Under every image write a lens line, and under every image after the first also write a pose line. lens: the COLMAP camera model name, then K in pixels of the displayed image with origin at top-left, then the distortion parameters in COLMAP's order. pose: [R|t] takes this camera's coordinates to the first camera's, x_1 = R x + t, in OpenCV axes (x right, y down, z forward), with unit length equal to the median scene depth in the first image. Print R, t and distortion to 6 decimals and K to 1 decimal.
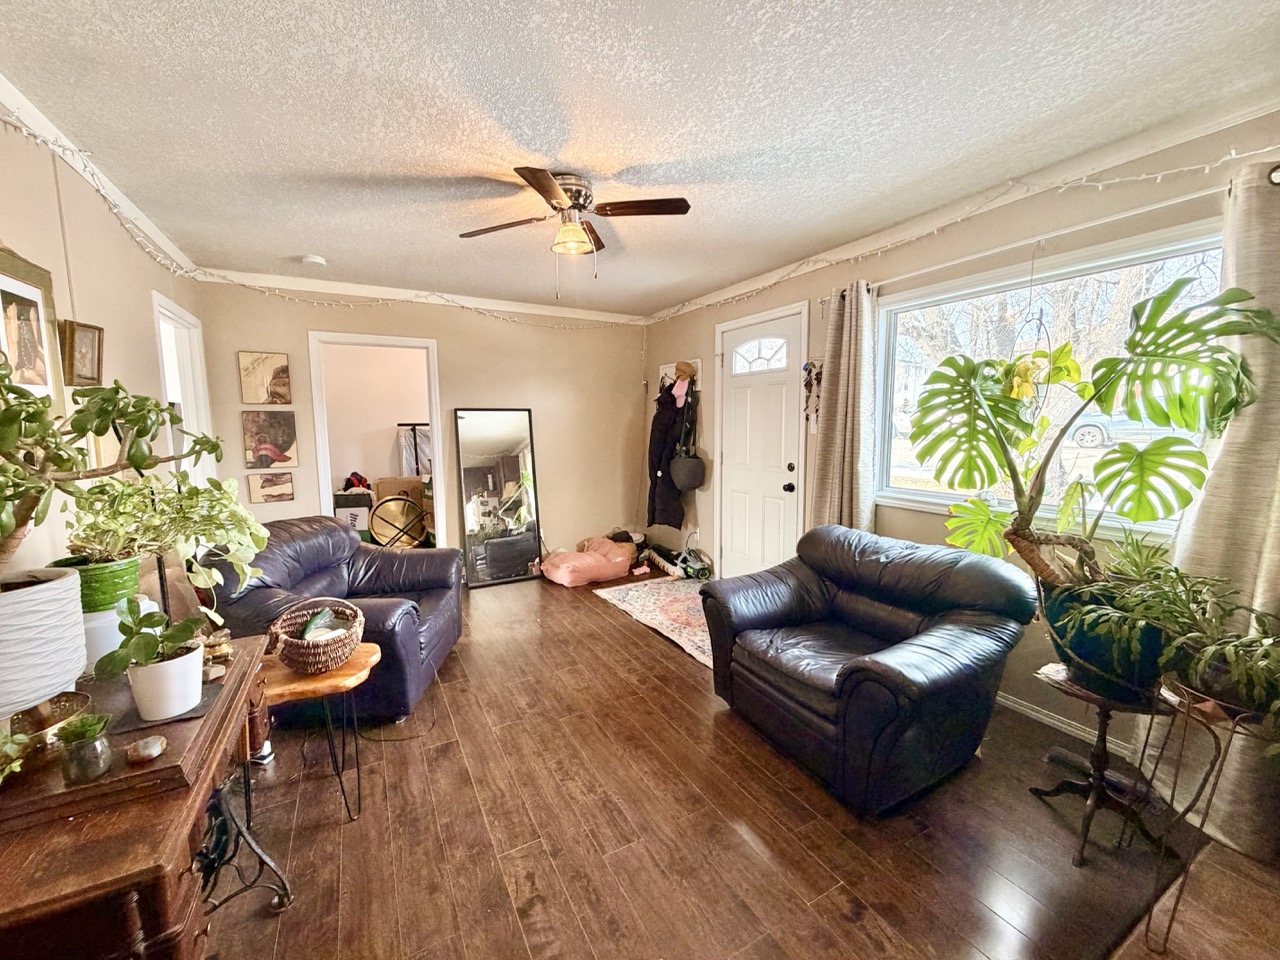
lens RADIAL K [[510.0, 0, 637.9], [0, 510.0, 479.5], [0, 0, 1]] dist [0.000933, -0.000689]
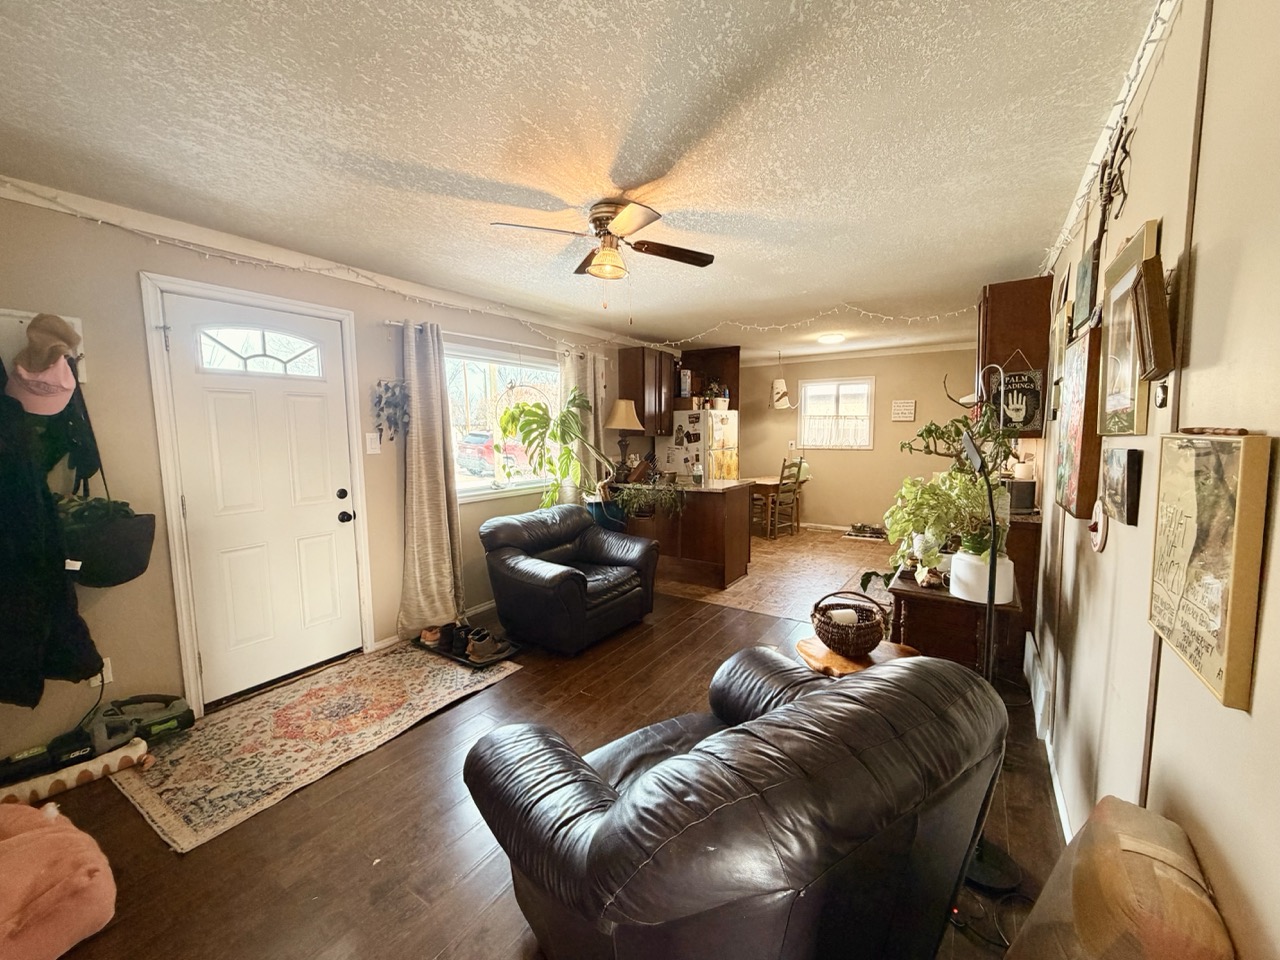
lens RADIAL K [[510.0, 0, 637.2], [0, 510.0, 480.5], [0, 0, 1]] dist [0.000933, -0.000689]
pose [[-0.463818, -0.072309, 0.882975, -0.694195], [0.111325, 0.984007, 0.139060, -0.110664], [-0.878908, 0.162795, -0.448350, 0.935088]]
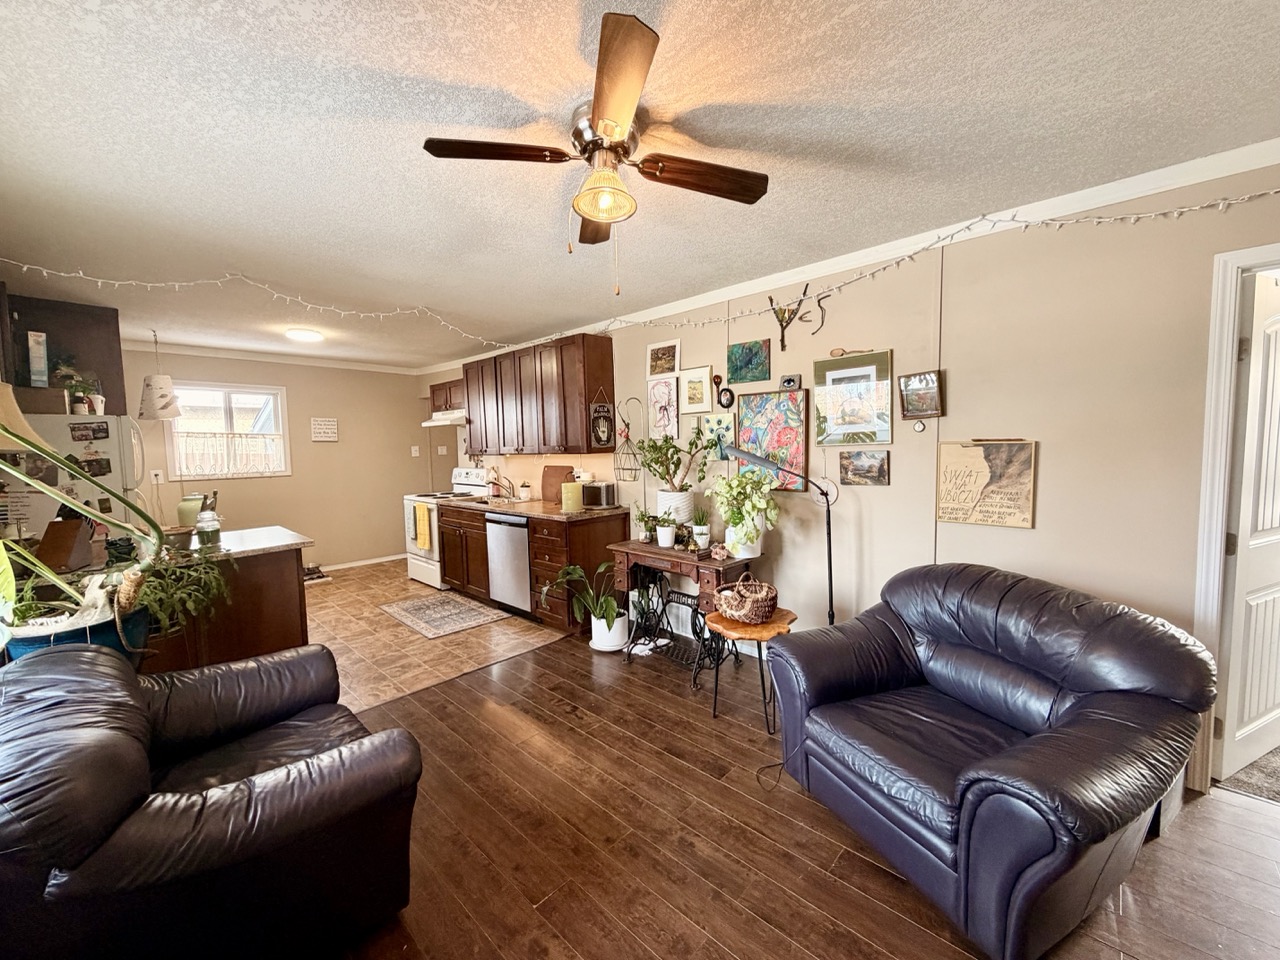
lens RADIAL K [[510.0, 0, 637.7], [0, 510.0, 483.1], [0, 0, 1]] dist [0.000933, -0.000689]
pose [[-0.953477, 0.048471, -0.297543, 0.033433], [-0.007200, 0.983047, 0.183214, -0.134477], [0.301379, 0.176833, -0.936964, 1.089039]]
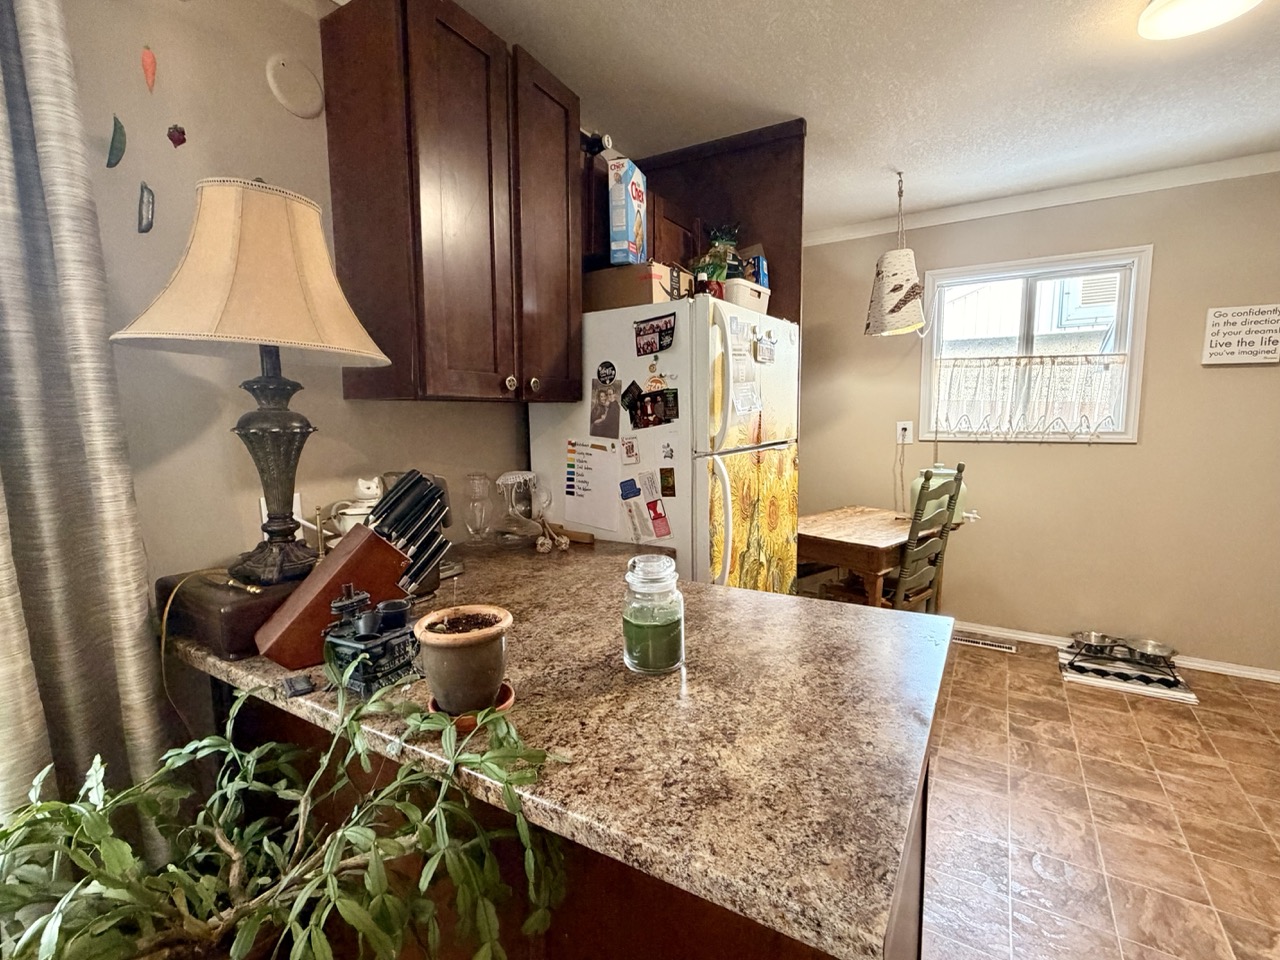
lens RADIAL K [[585.0, 0, 637.8], [0, 585.0, 479.1], [0, 0, 1]] dist [-0.000225, -0.000134]
pose [[-0.492008, -0.082848, 0.866639, 0.206304], [0.111362, 0.981295, 0.157031, -0.021323], [-0.863439, 0.173772, -0.473579, 0.305835]]
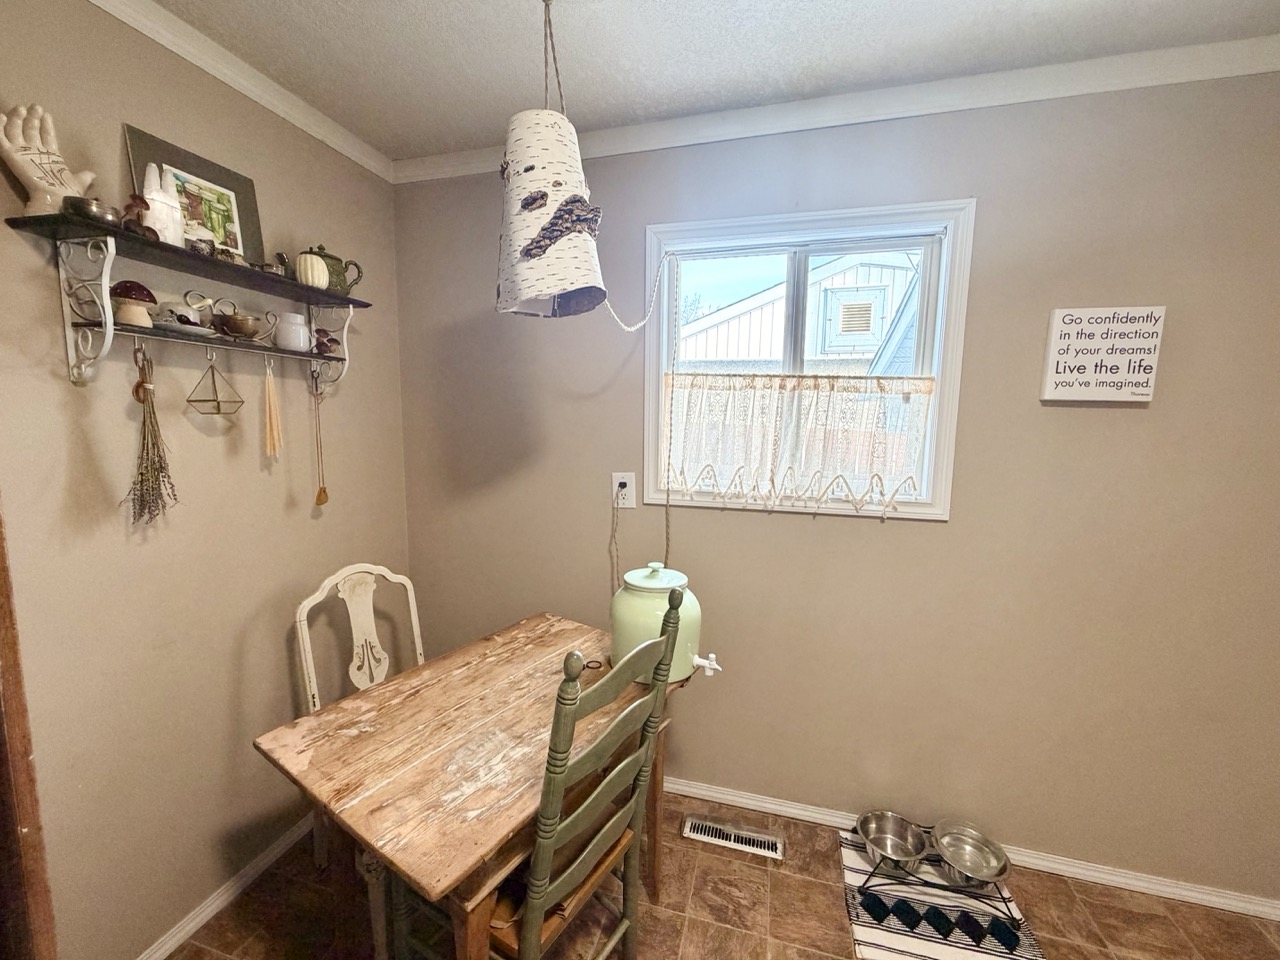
lens RADIAL K [[510.0, 0, 637.5], [0, 510.0, 480.0], [0, 0, 1]] dist [0.000933, -0.000689]
pose [[-0.717507, -0.081788, 0.691733, 0.466591], [0.069192, 0.979802, 0.187619, -0.002698], [-0.693106, 0.182480, -0.697356, -0.201058]]
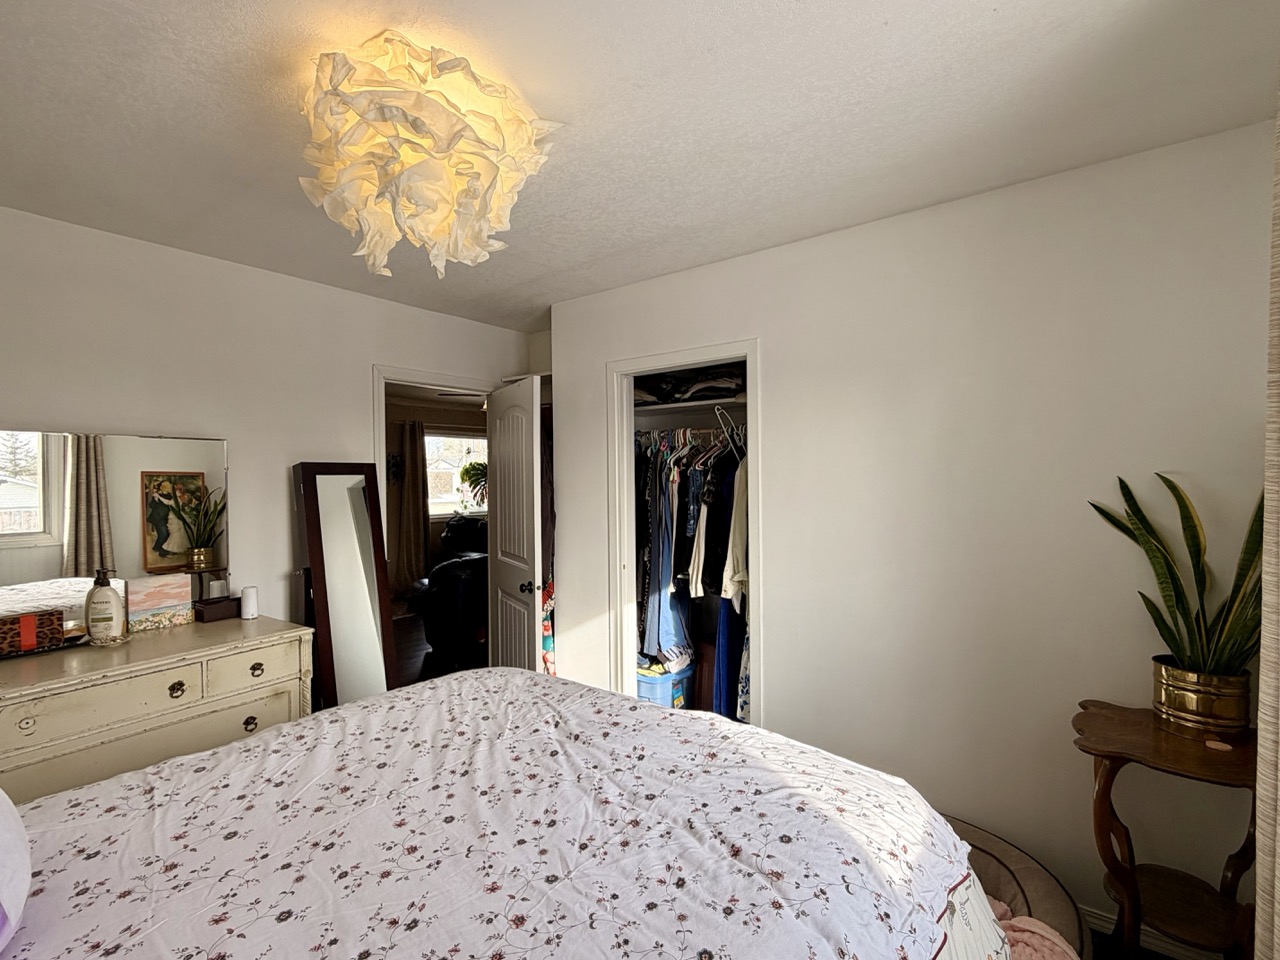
lens RADIAL K [[585.0, 0, 635.6], [0, 585.0, 484.7], [0, 0, 1]] dist [-0.000225, -0.000134]
pose [[-0.423948, -0.001304, 0.905686, -1.739636], [0.107027, 0.992920, 0.051529, -0.116805], [-0.899340, 0.118778, -0.420807, 0.995953]]
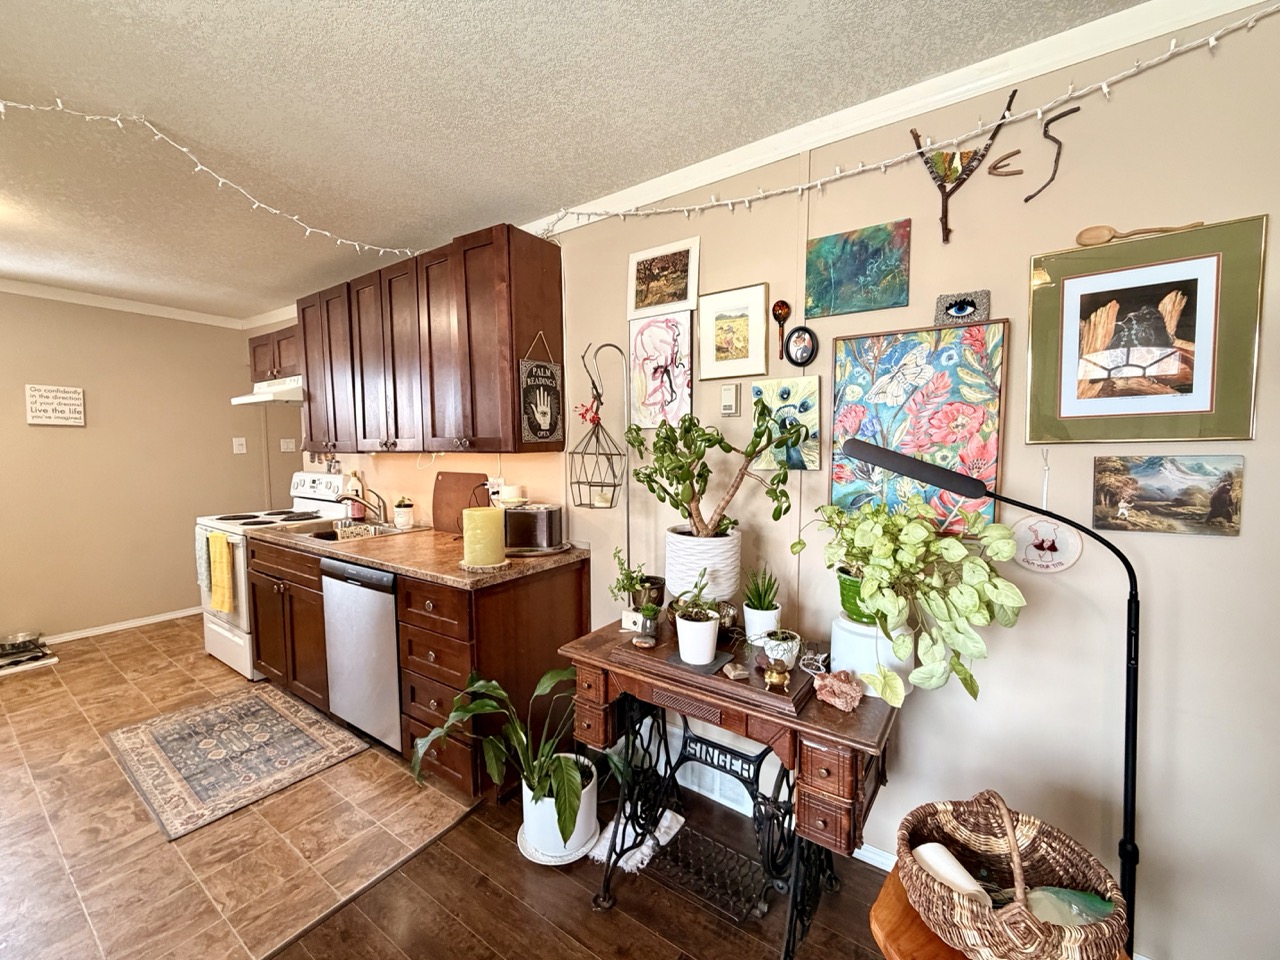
lens RADIAL K [[510.0, 0, 637.9], [0, 510.0, 480.6], [0, 0, 1]] dist [0.000933, -0.000689]
pose [[-0.894624, 0.040618, -0.444970, -0.057648], [-0.041457, 0.984018, 0.173175, -0.071117], [0.444892, 0.173374, -0.878642, 0.602687]]
